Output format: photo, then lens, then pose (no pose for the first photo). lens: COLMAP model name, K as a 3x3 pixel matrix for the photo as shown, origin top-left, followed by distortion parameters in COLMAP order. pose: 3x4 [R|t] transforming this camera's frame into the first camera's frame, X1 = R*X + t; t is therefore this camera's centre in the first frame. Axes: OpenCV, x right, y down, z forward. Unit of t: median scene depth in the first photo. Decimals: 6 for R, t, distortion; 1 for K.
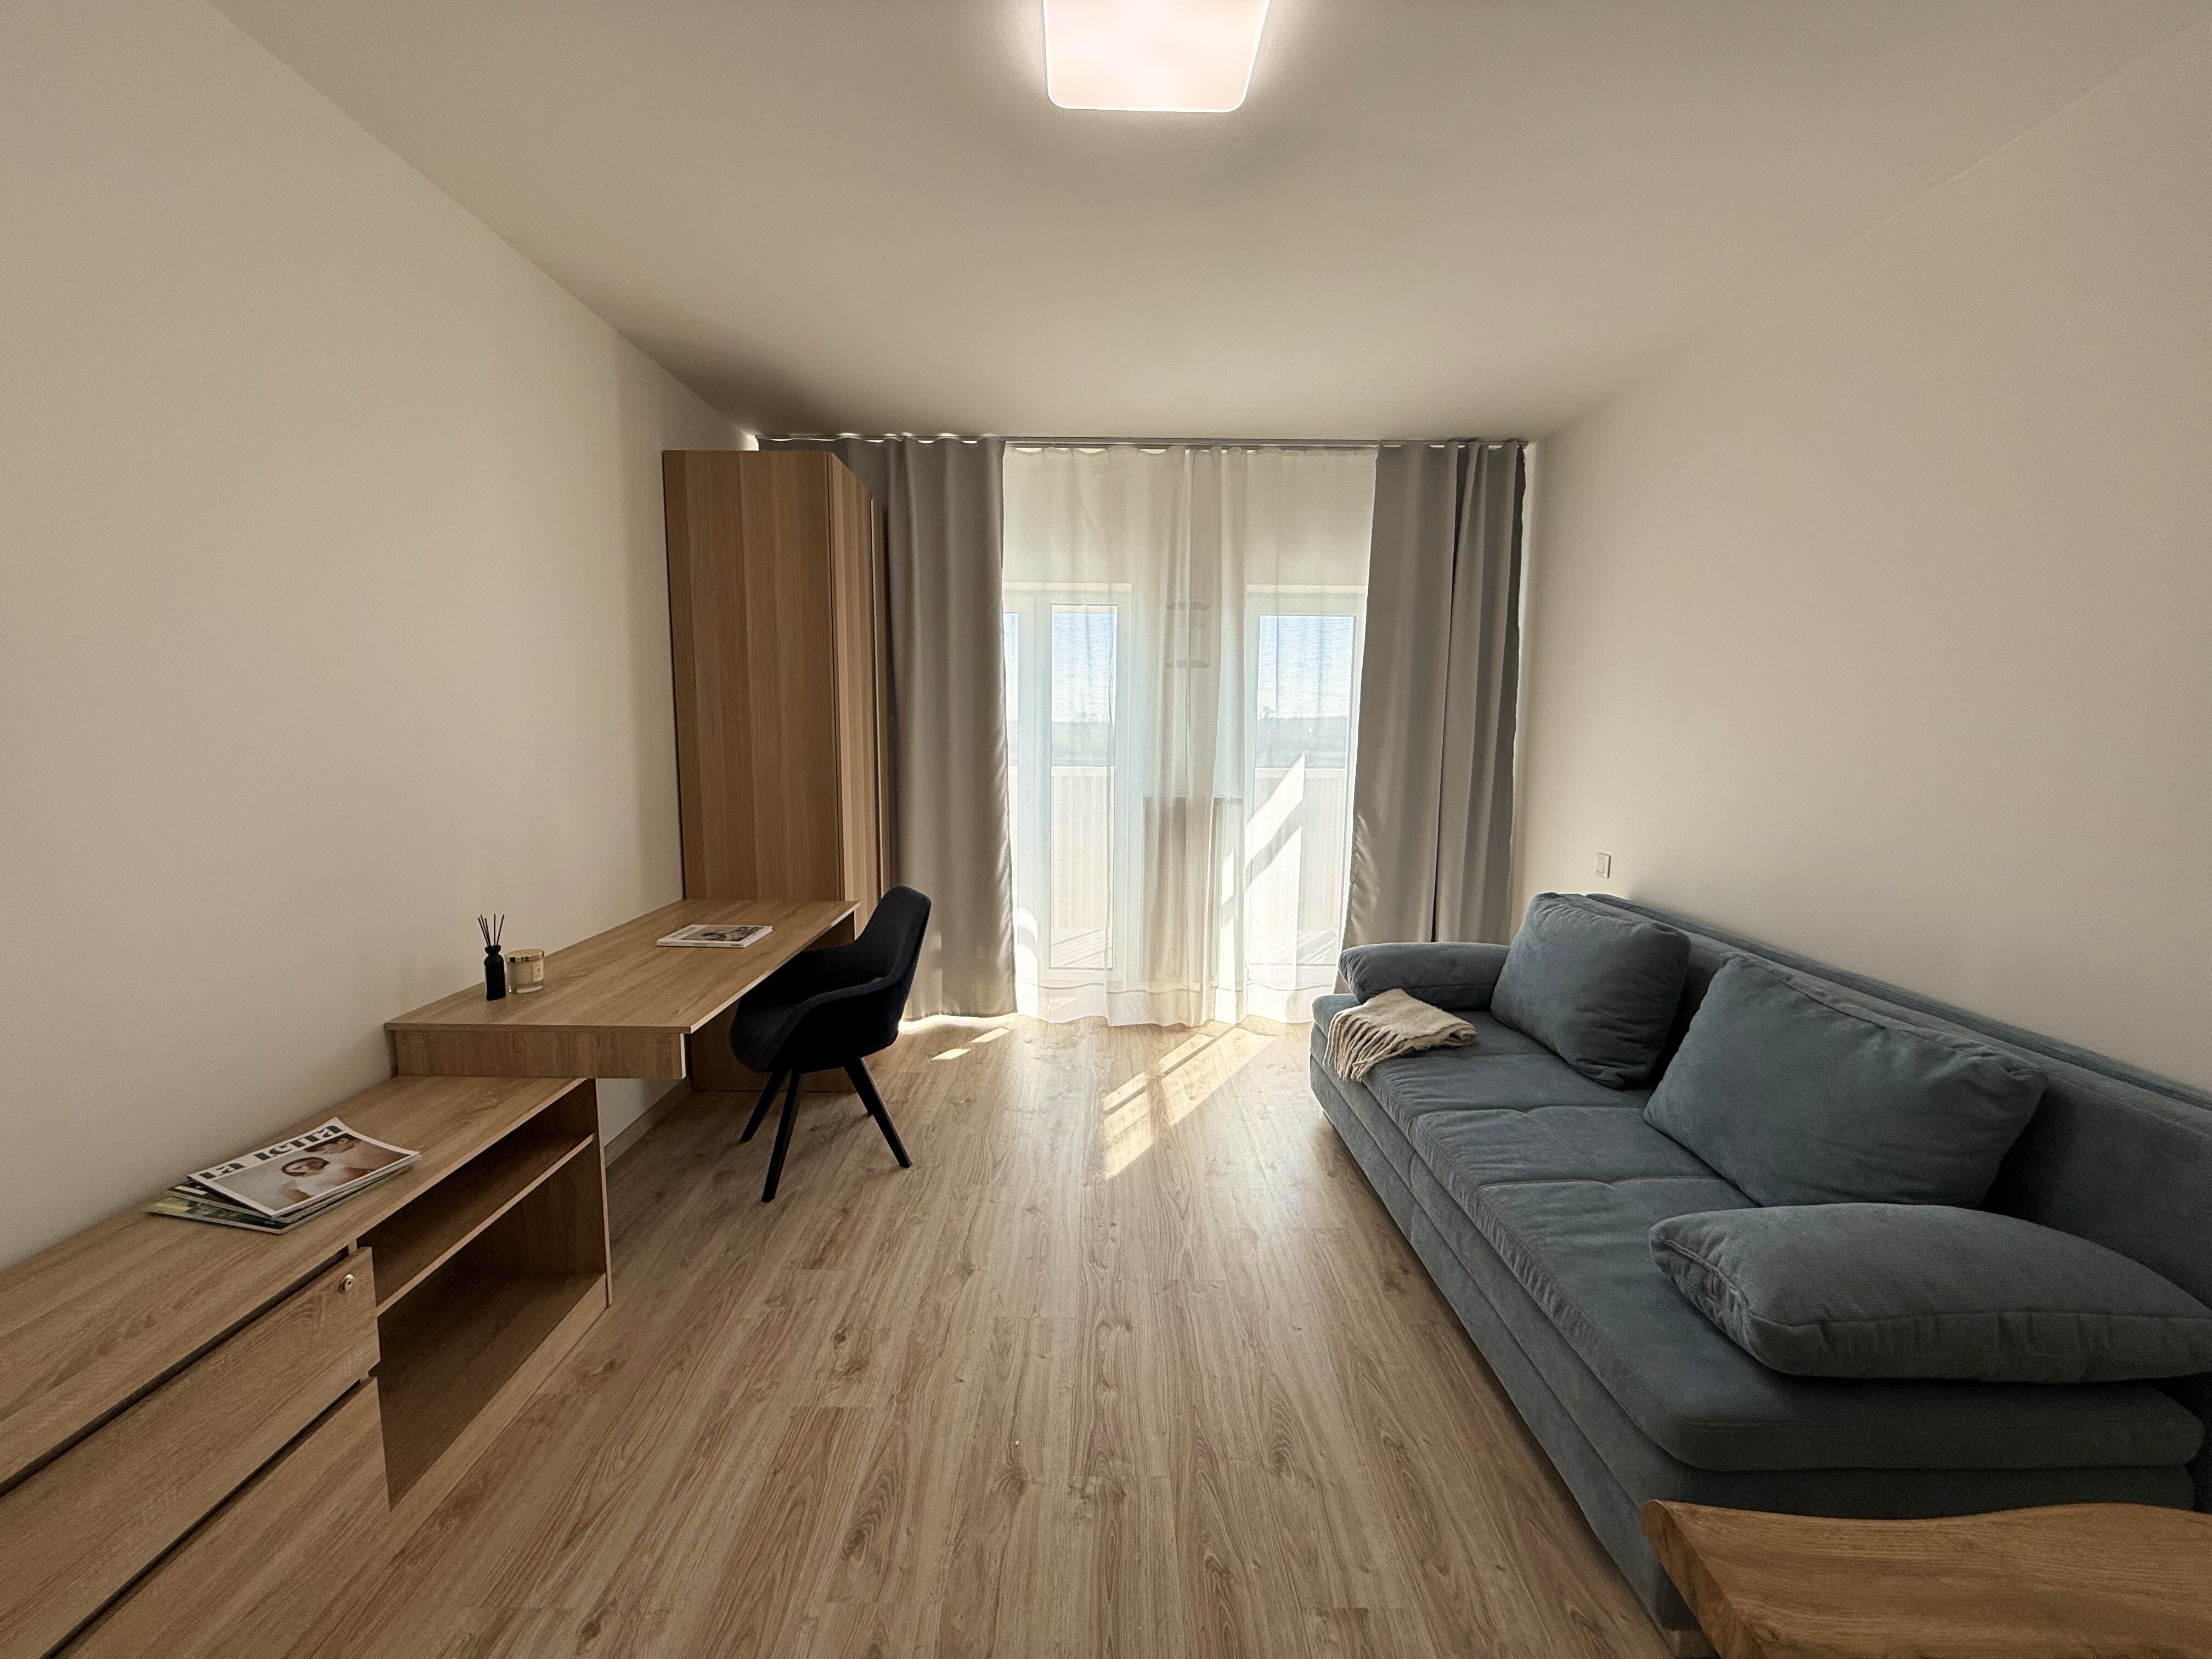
lens RADIAL K [[881.4, 0, 1099.7], [0, 881.4, 823.2], [0, 0, 1]] dist [-0.000427, -0.000346]
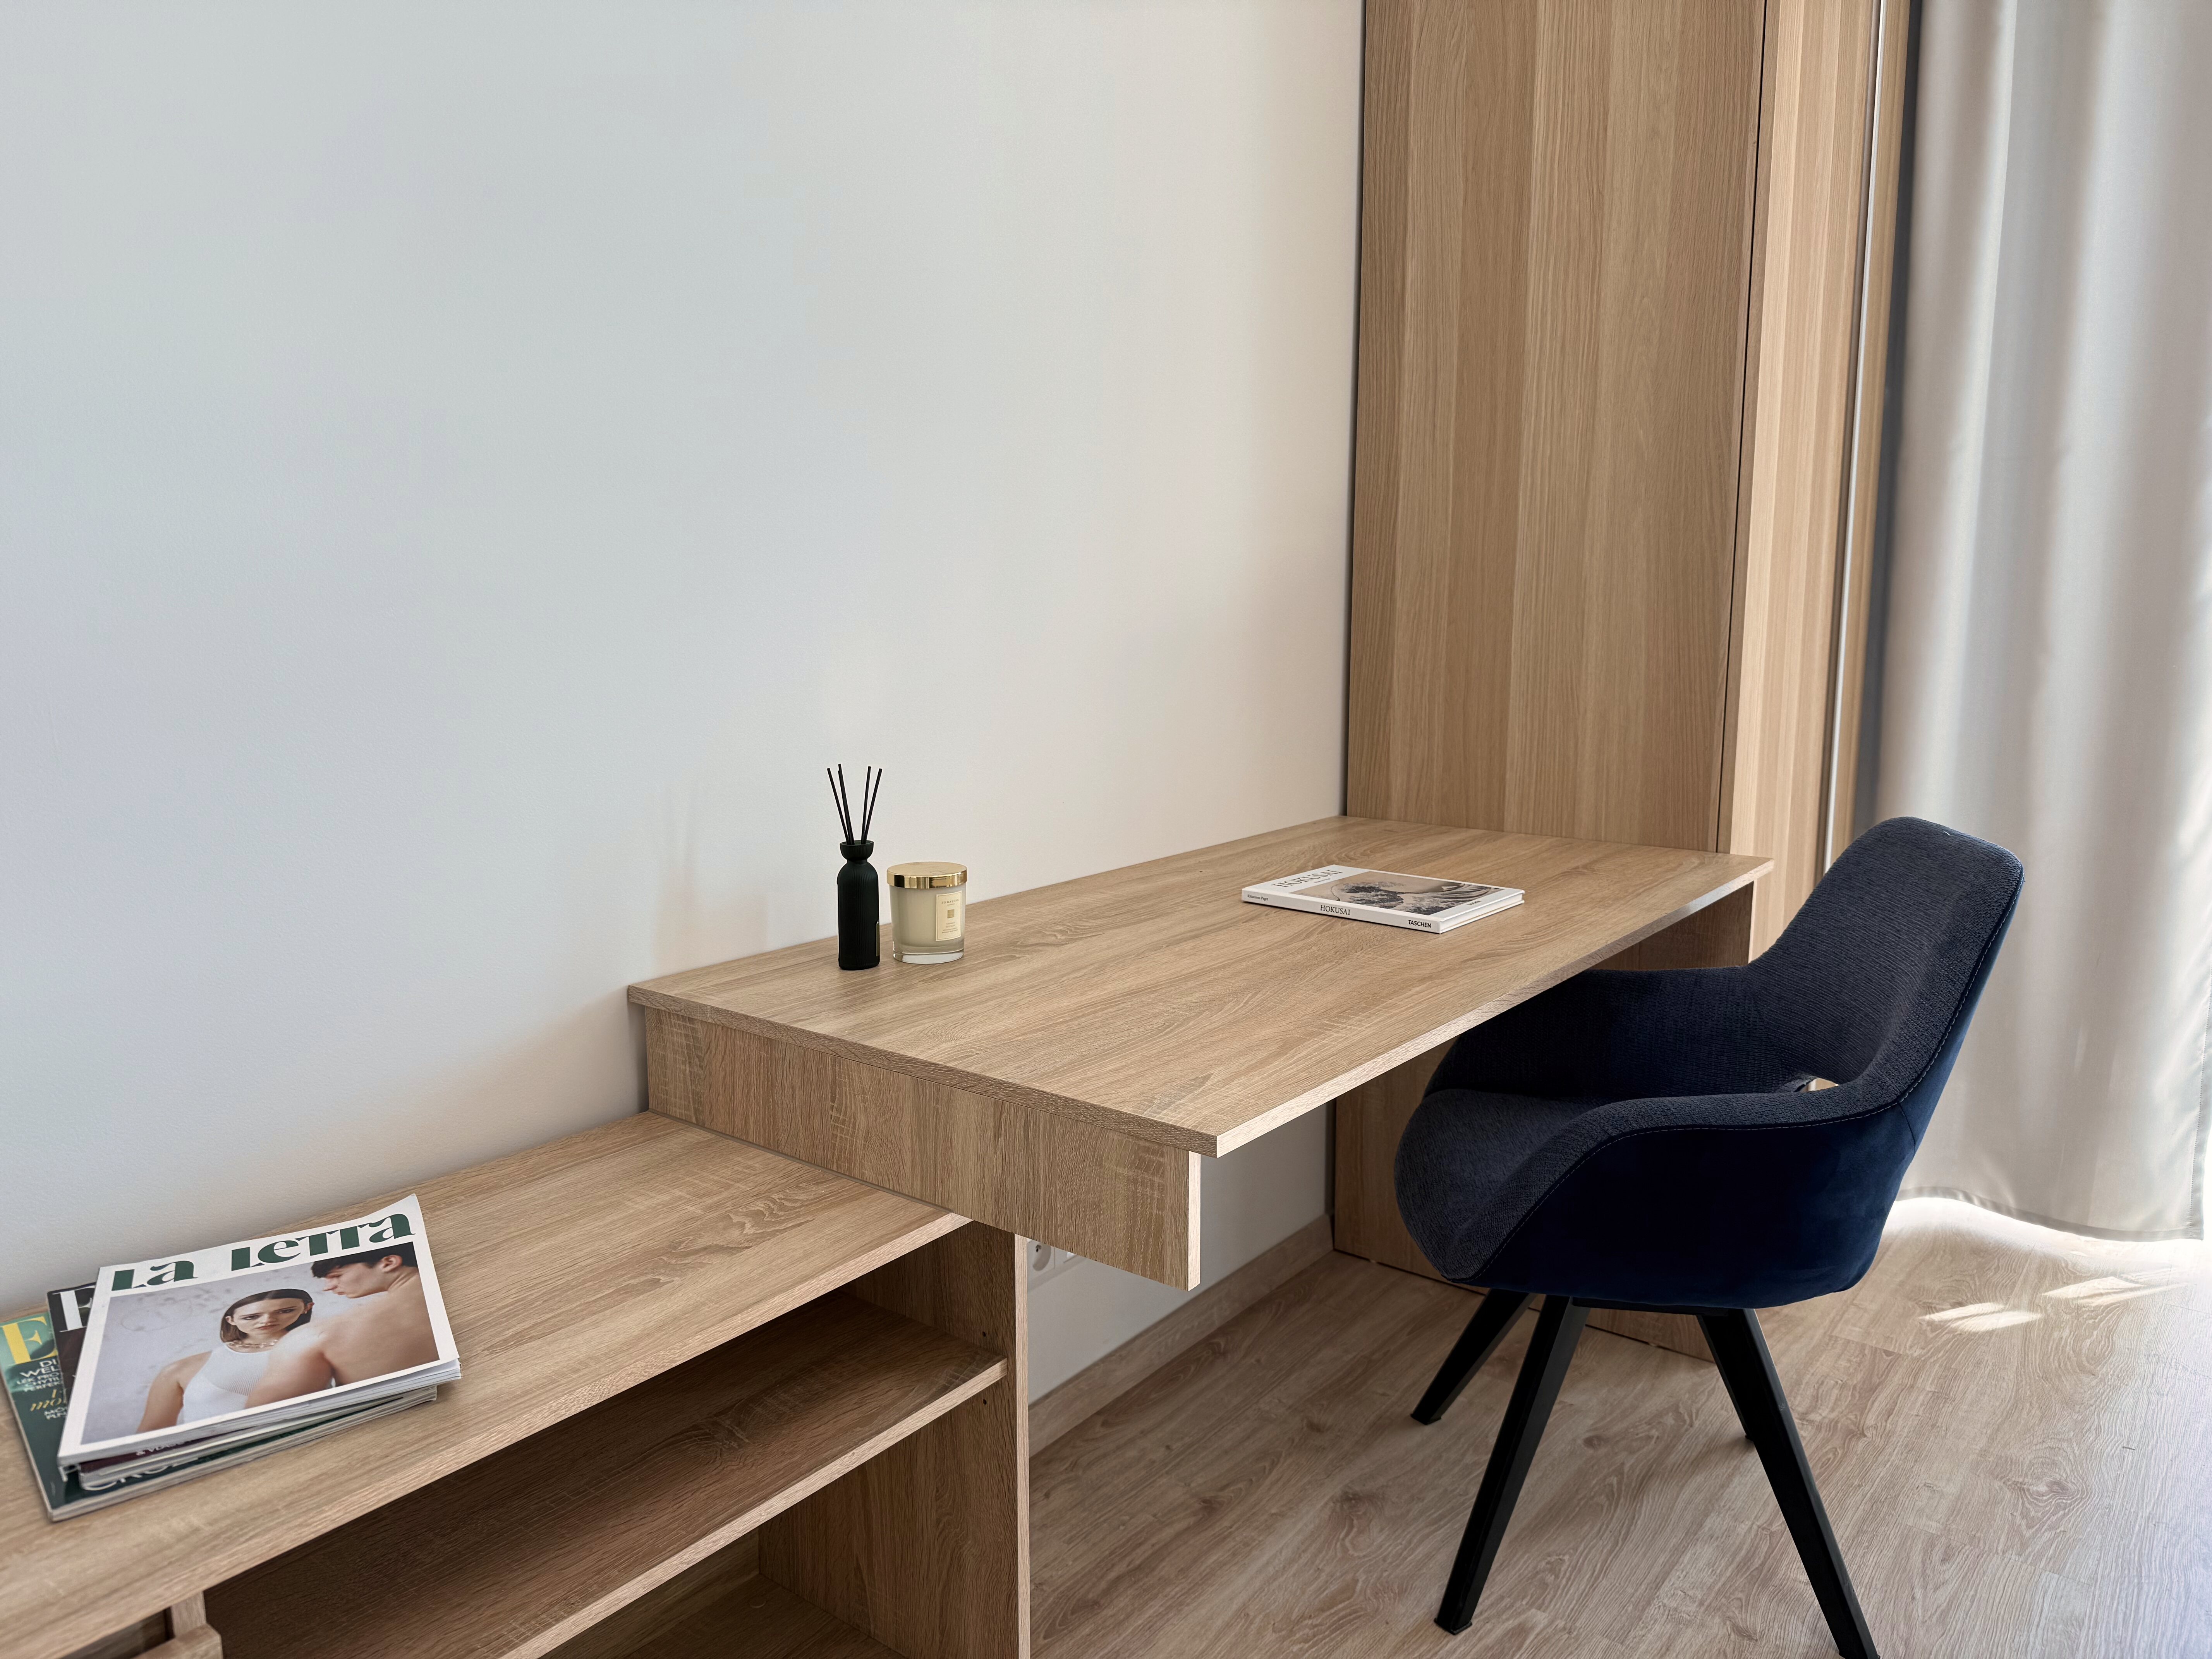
lens RADIAL K [[1624.1, 0, 1111.1], [0, 1624.1, 832.3], [0, 0, 1]] dist [0.039307, -0.014717]
pose [[0.801887, 0.089313, -0.590762, -0.136565], [-0.062925, 0.995890, 0.065147, 0.074189], [0.594152, -0.015067, 0.804211, 0.434968]]
